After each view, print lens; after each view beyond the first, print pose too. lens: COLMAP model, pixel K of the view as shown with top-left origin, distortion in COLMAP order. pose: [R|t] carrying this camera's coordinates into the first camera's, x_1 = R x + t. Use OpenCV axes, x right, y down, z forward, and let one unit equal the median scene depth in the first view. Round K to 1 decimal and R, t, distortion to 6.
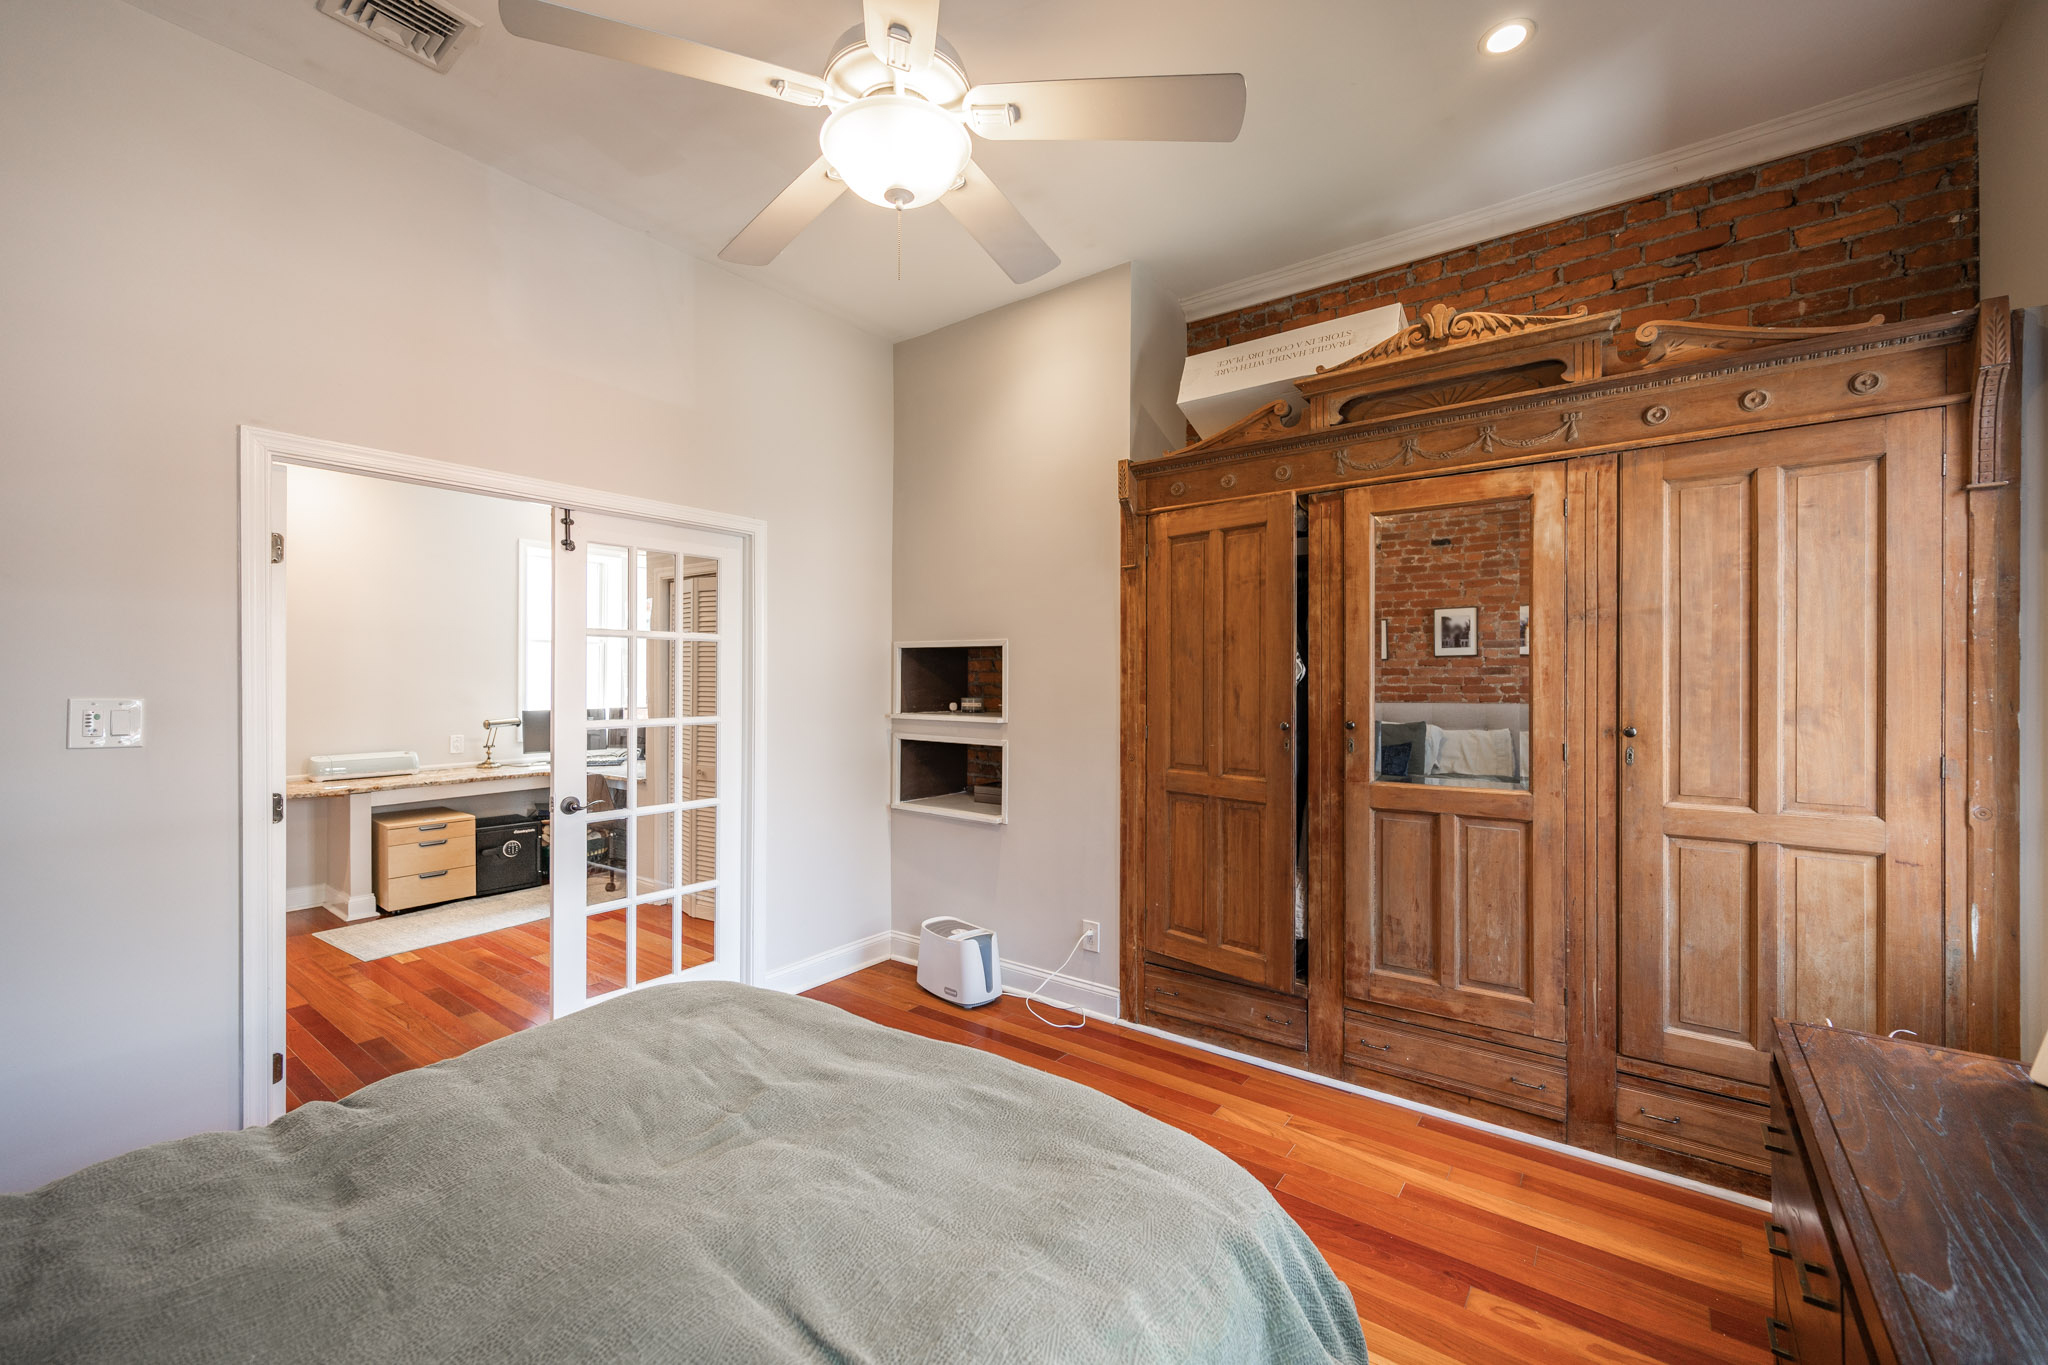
lens RADIAL K [[805.7, 0, 1024.0], [0, 805.7, 682.5], [0, 0, 1]] dist [0.000148, -0.000339]
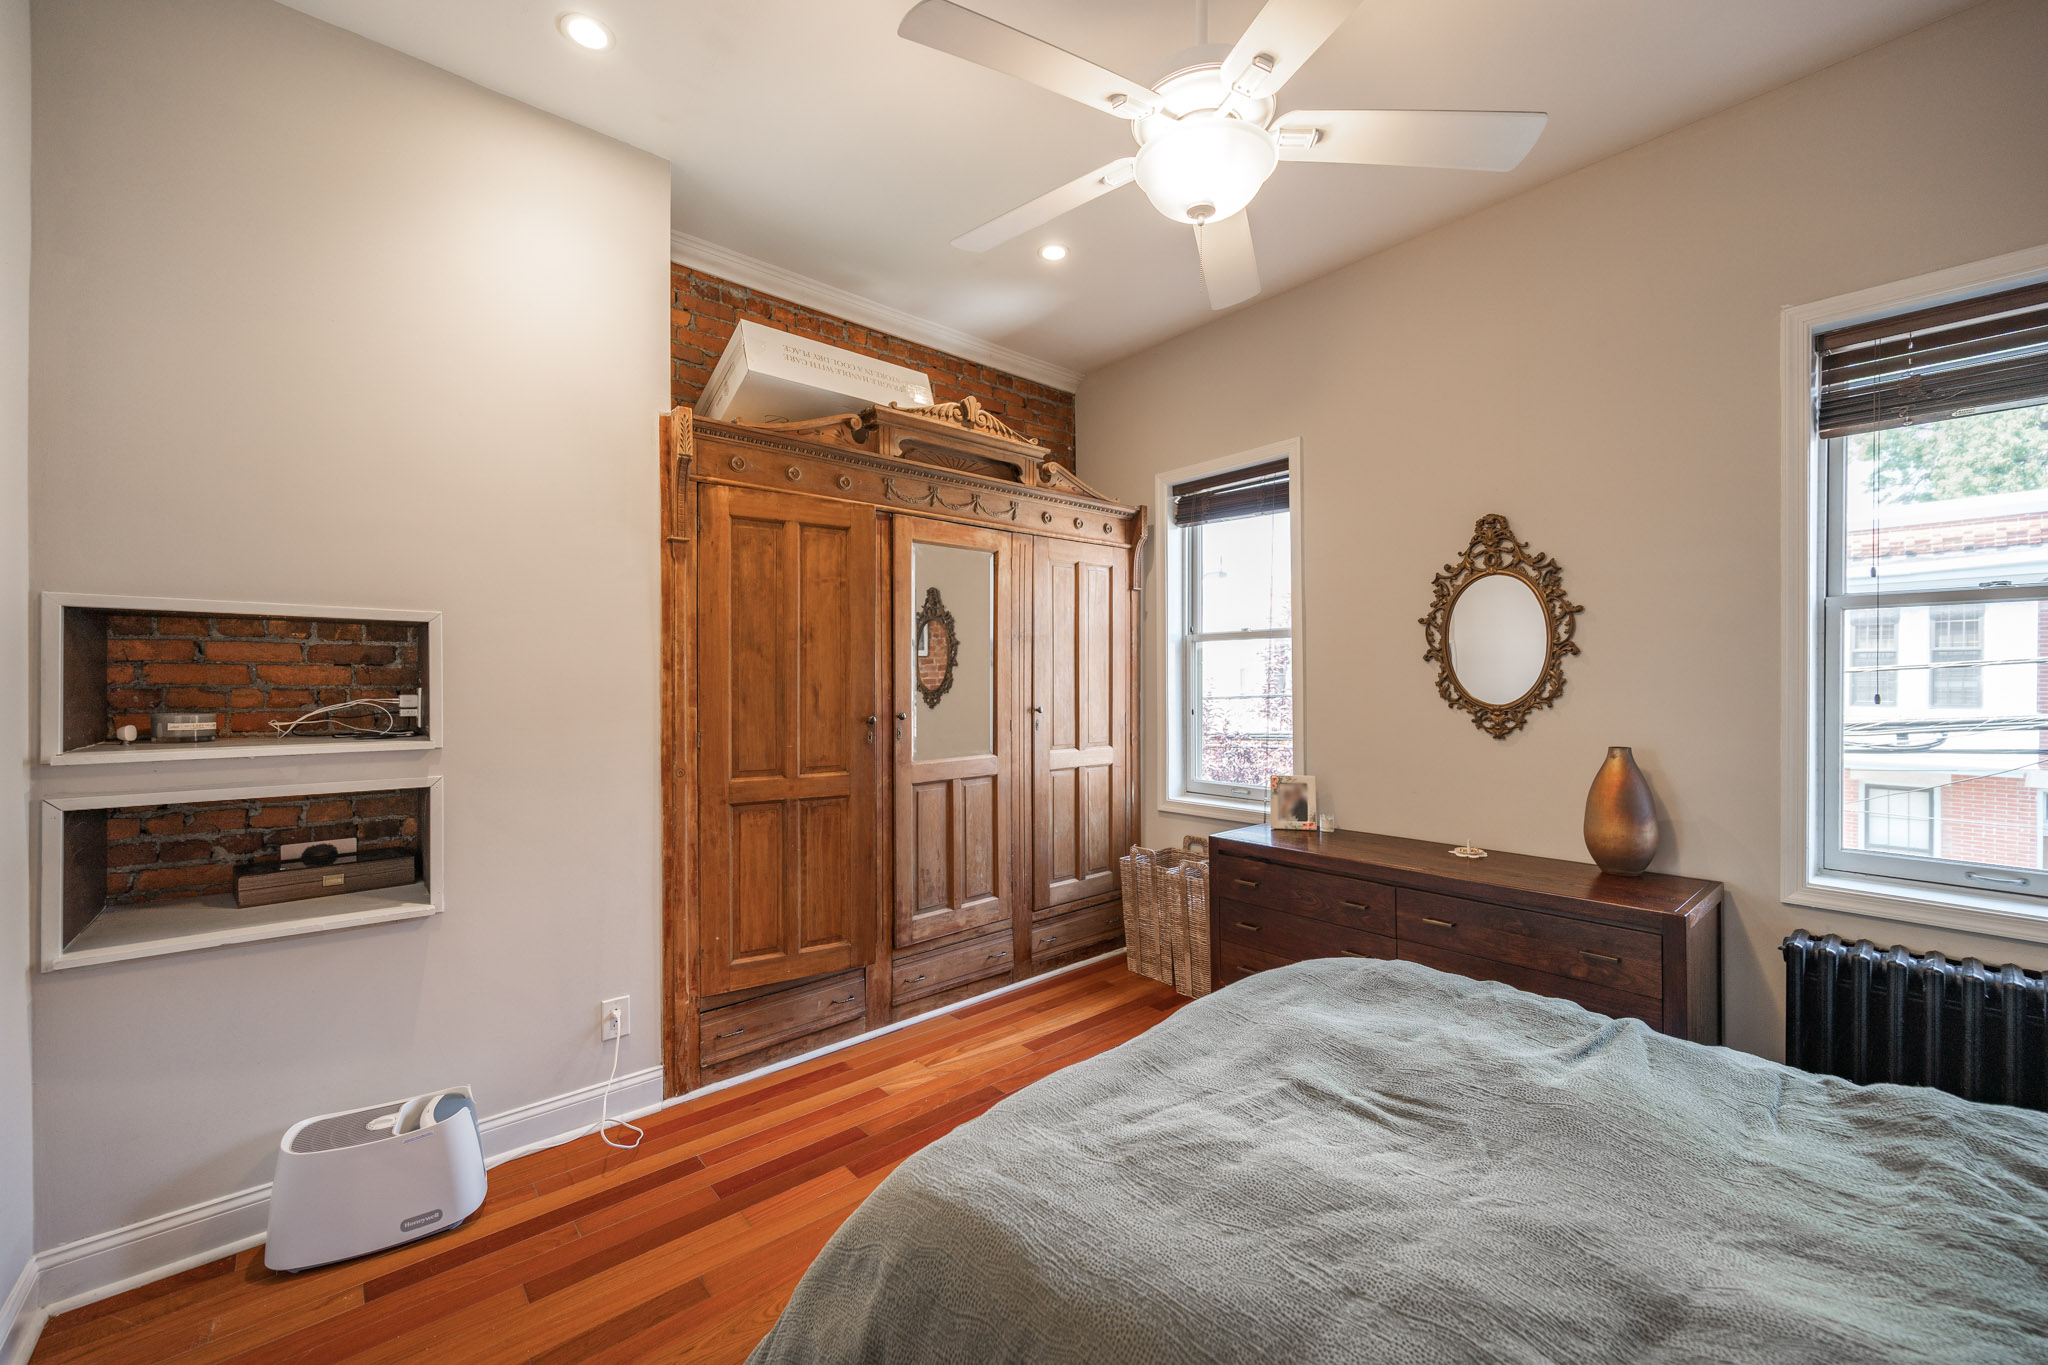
lens RADIAL K [[805.7, 0, 1024.0], [0, 805.7, 682.5], [0, 0, 1]] dist [0.000148, -0.000339]
pose [[0.212082, -0.006484, 0.977230, -0.651708], [0.003327, 0.999977, 0.005913, -0.002268], [-0.977246, 0.001997, 0.212099, 0.533400]]
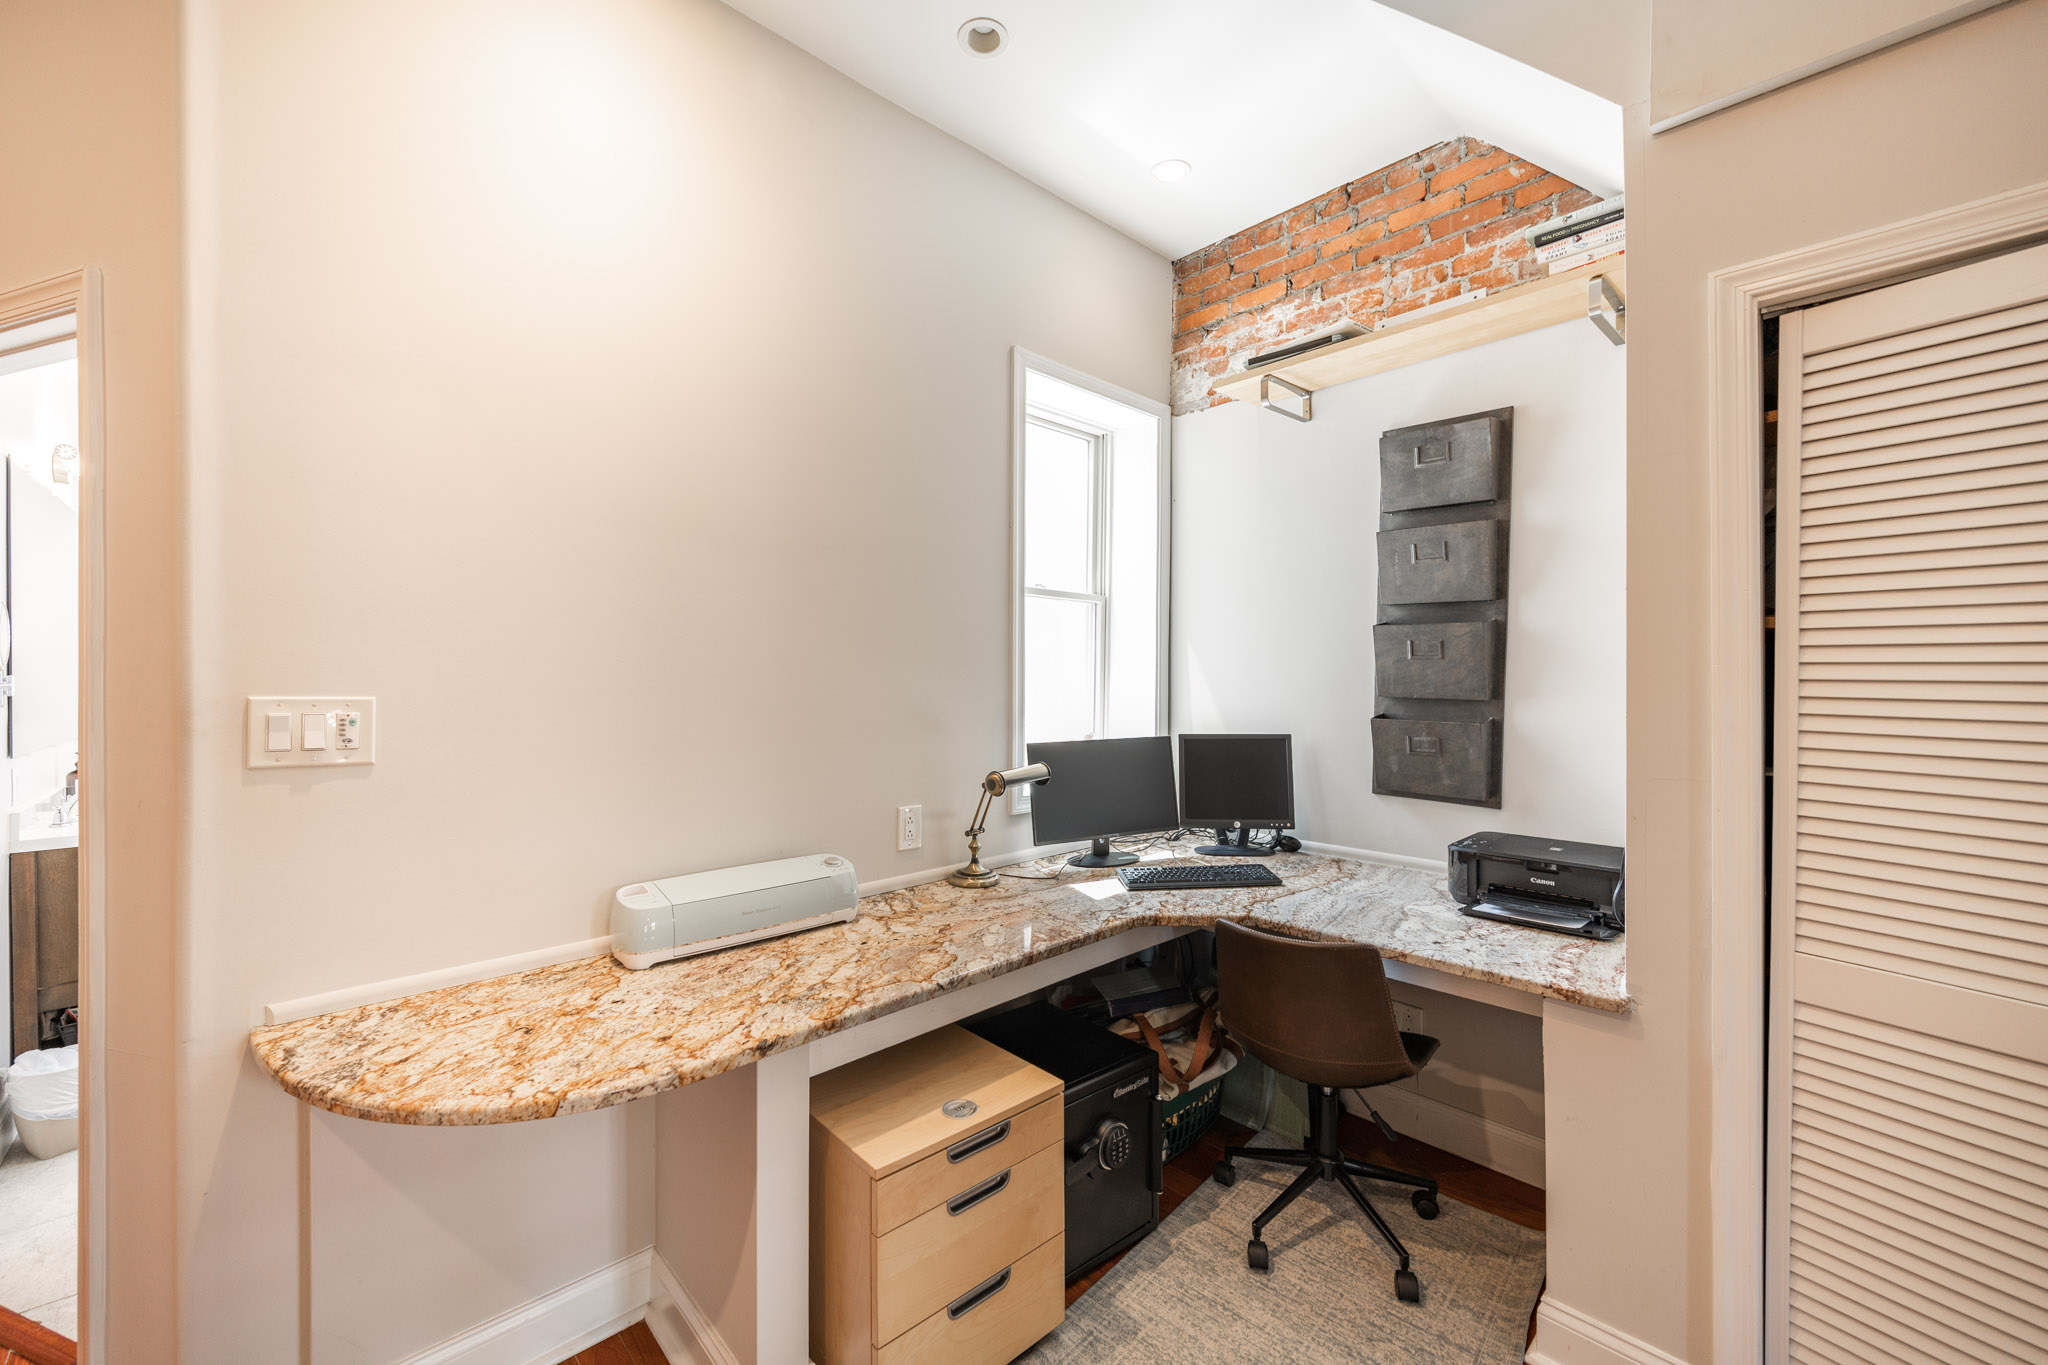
lens RADIAL K [[805.7, 0, 1024.0], [0, 805.7, 682.5], [0, 0, 1]] dist [0.000148, -0.000339]
pose [[0.986916, 0.001594, -0.161225, -1.121395], [-0.001770, 0.999998, -0.000947, 0.006787], [0.161224, 0.001220, 0.986917, 1.170185]]
